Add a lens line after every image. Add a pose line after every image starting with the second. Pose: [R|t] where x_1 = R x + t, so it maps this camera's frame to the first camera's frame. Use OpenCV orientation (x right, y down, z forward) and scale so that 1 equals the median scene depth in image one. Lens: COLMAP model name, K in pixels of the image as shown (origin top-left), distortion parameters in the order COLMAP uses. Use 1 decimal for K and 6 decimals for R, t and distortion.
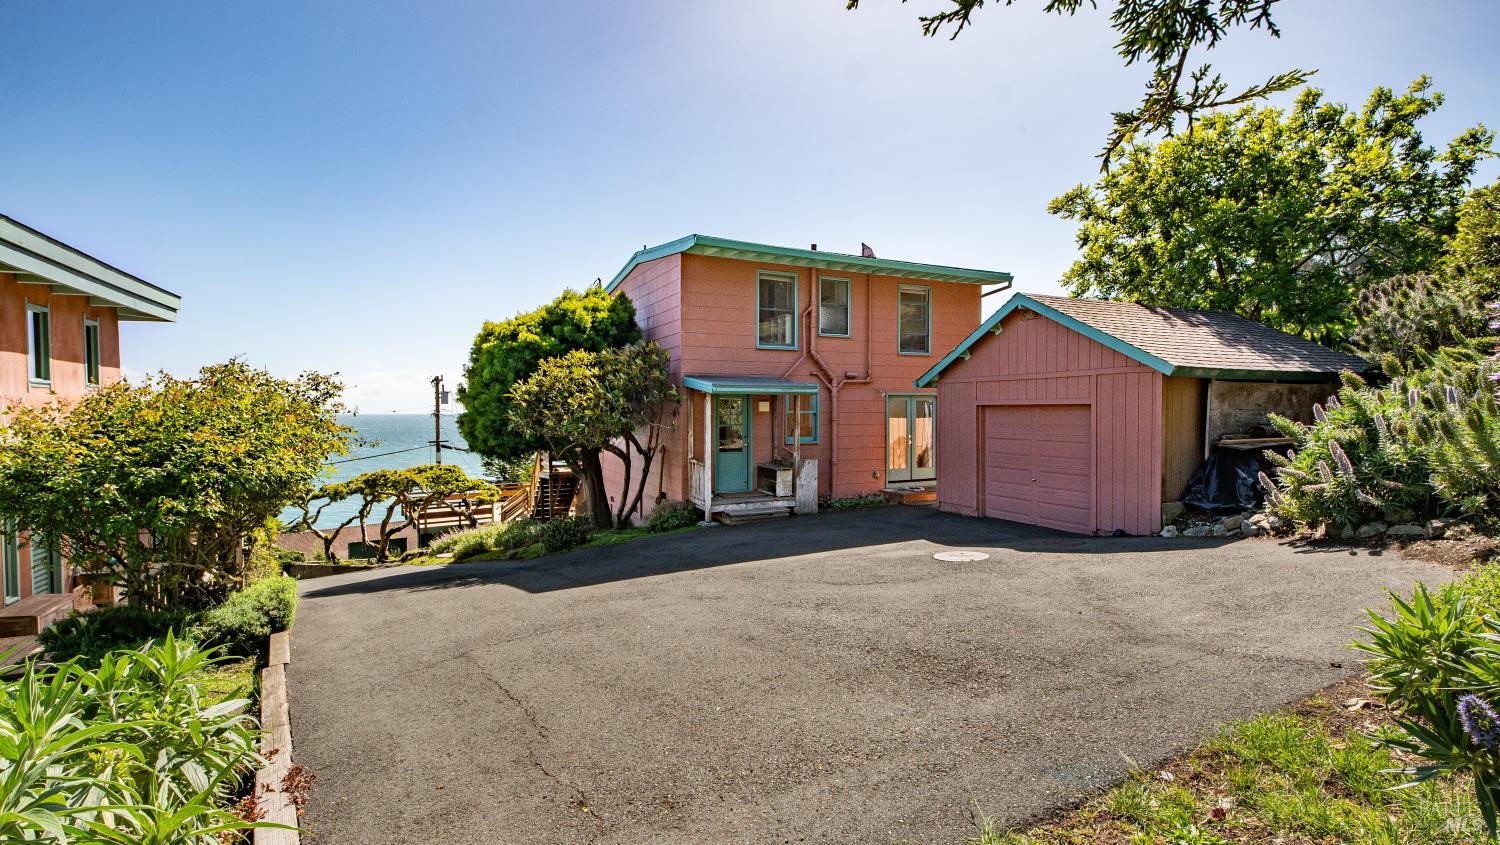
lens RADIAL K [[672.3, 0, 750.7], [0, 672.3, 402.1], [0, 0, 1]] dist [-0.002644, -0.000470]
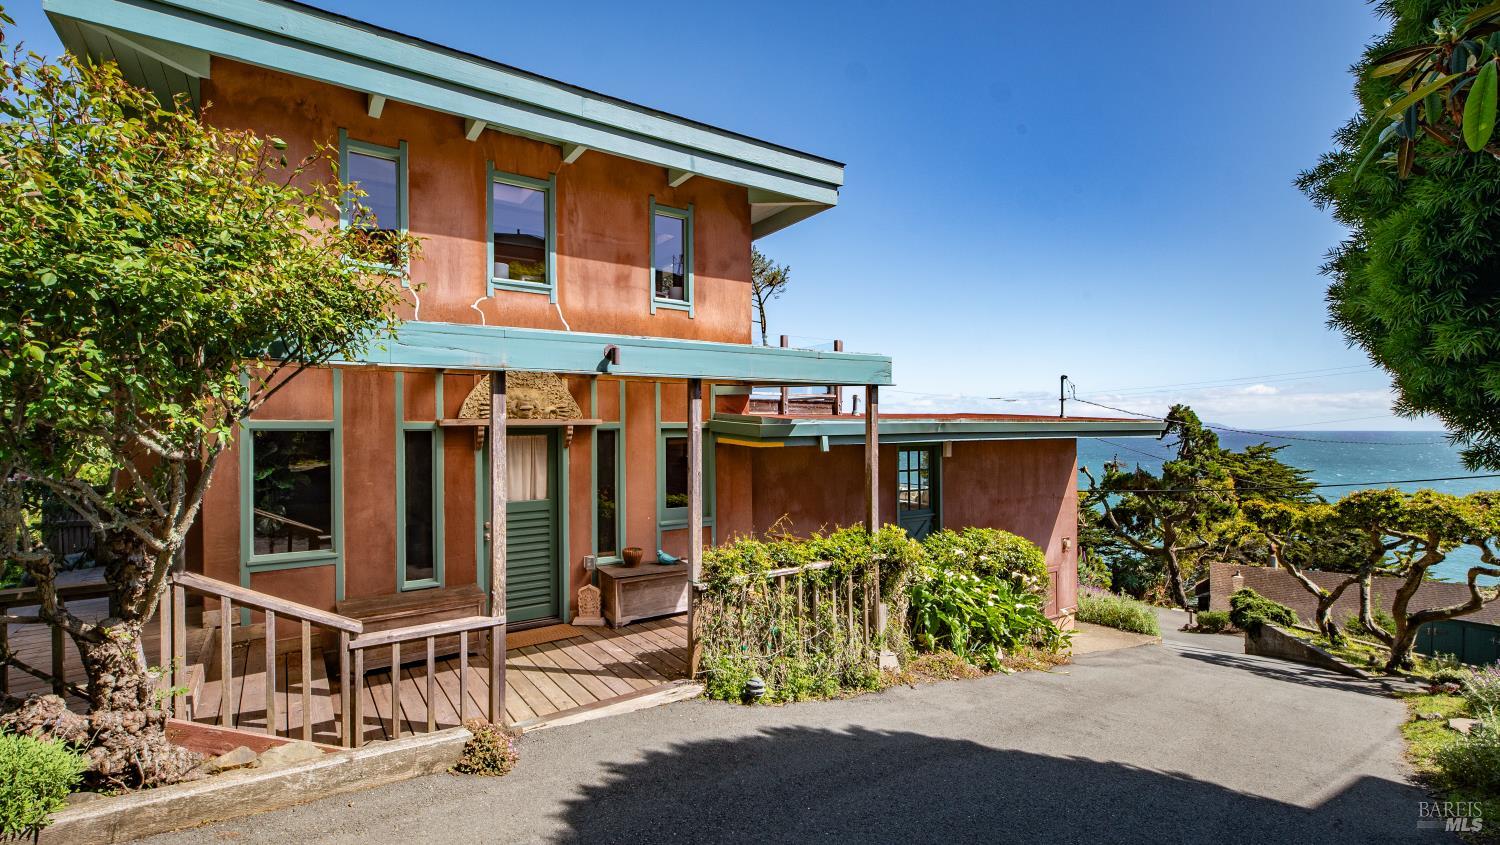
lens RADIAL K [[672.3, 0, 750.7], [0, 672.3, 402.1], [0, 0, 1]] dist [-0.002644, -0.000470]
pose [[0.180652, -0.039970, -0.982735, -0.129220], [0.013987, 0.999177, -0.038067, 0.046469], [0.983448, -0.006869, 0.181063, 0.422063]]
